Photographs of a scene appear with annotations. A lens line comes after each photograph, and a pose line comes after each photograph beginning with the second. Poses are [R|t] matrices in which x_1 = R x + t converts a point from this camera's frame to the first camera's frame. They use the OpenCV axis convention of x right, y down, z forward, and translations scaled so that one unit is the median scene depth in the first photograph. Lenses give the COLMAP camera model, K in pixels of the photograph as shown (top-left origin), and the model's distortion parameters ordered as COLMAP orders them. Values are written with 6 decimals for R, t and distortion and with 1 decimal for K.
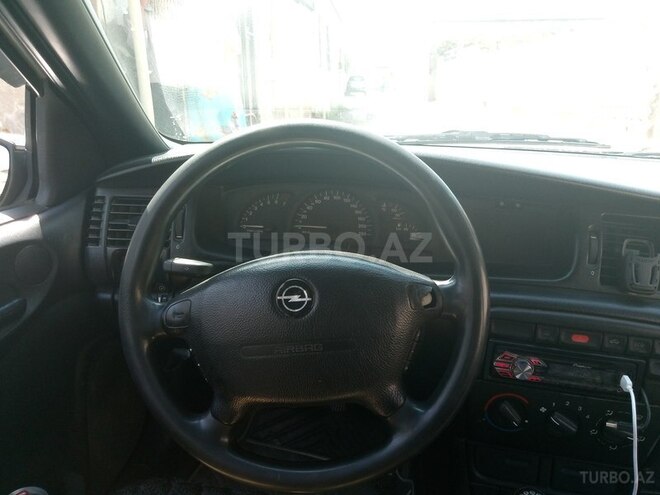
lens RADIAL K [[467.4, 0, 330.2], [0, 467.4, 231.2], [0, 0, 1]] dist [0.009186, 0.001321]
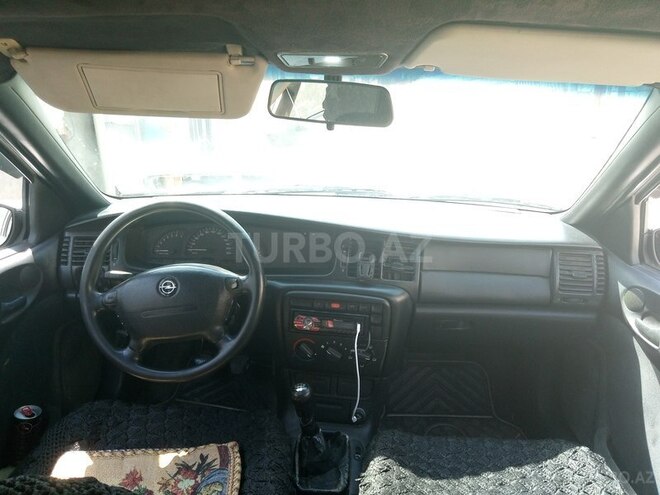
lens RADIAL K [[470.2, 0, 330.1], [0, 470.2, 237.1], [0, 0, 1]] dist [0.006971, 0.006517]
pose [[0.997476, -0.032231, 0.063262, 0.391059], [0.033287, 0.999322, -0.015711, -0.014870], [-0.062713, 0.017777, 0.997873, -0.852148]]
